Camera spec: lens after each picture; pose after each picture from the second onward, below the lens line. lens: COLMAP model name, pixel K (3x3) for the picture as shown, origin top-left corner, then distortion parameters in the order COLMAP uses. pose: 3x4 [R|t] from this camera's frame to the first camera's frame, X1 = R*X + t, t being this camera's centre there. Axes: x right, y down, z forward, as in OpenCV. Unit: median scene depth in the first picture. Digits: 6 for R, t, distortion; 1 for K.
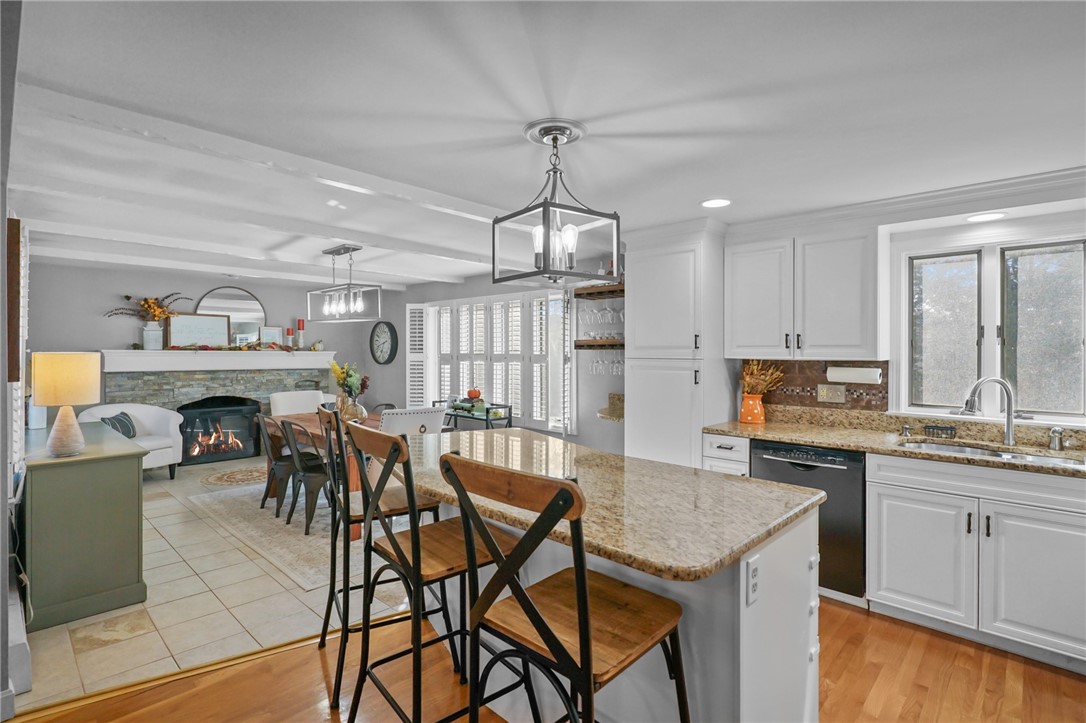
lens RADIAL K [[517.5, 0, 543.3], [0, 517.5, 346.9], [0, 0, 1]] dist [-0.003684, -0.001844]
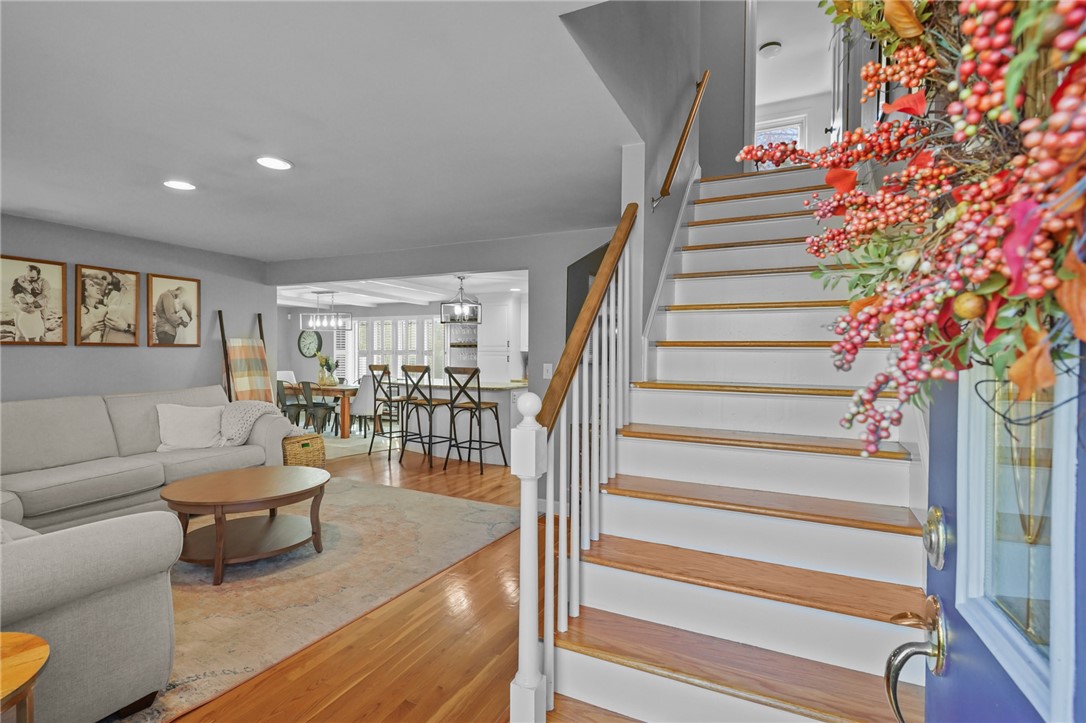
lens RADIAL K [[517.5, 0, 543.0], [0, 517.5, 359.0], [0, 0, 1]] dist [-0.003684, -0.001844]
pose [[0.948975, 0.004695, 0.315316, -0.244652], [-0.008948, 0.999887, 0.012039, 0.023730], [-0.315224, -0.014246, 0.948910, -1.058621]]
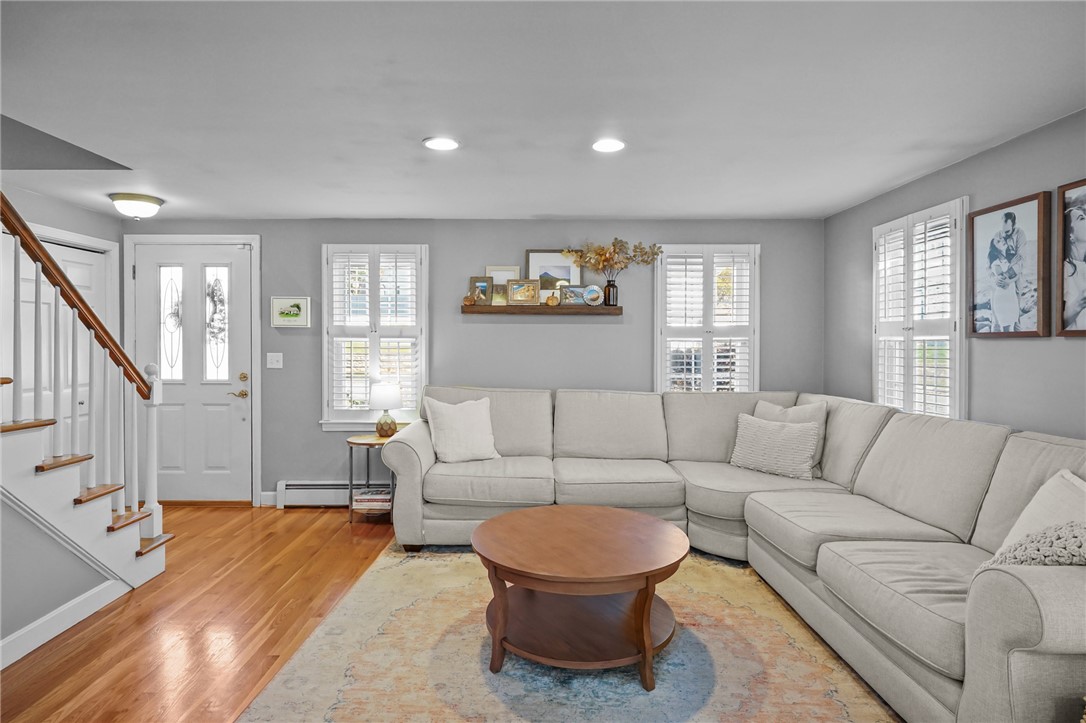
lens RADIAL K [[575.5, 0, 538.3], [0, 575.5, 349.7], [0, 0, 1]] dist [0.003606, -0.002807]
pose [[-0.718851, 0.009390, -0.695101, 0.023295], [0.002362, 0.999936, 0.011066, 0.023754], [0.695160, 0.006313, -0.718827, 0.201460]]
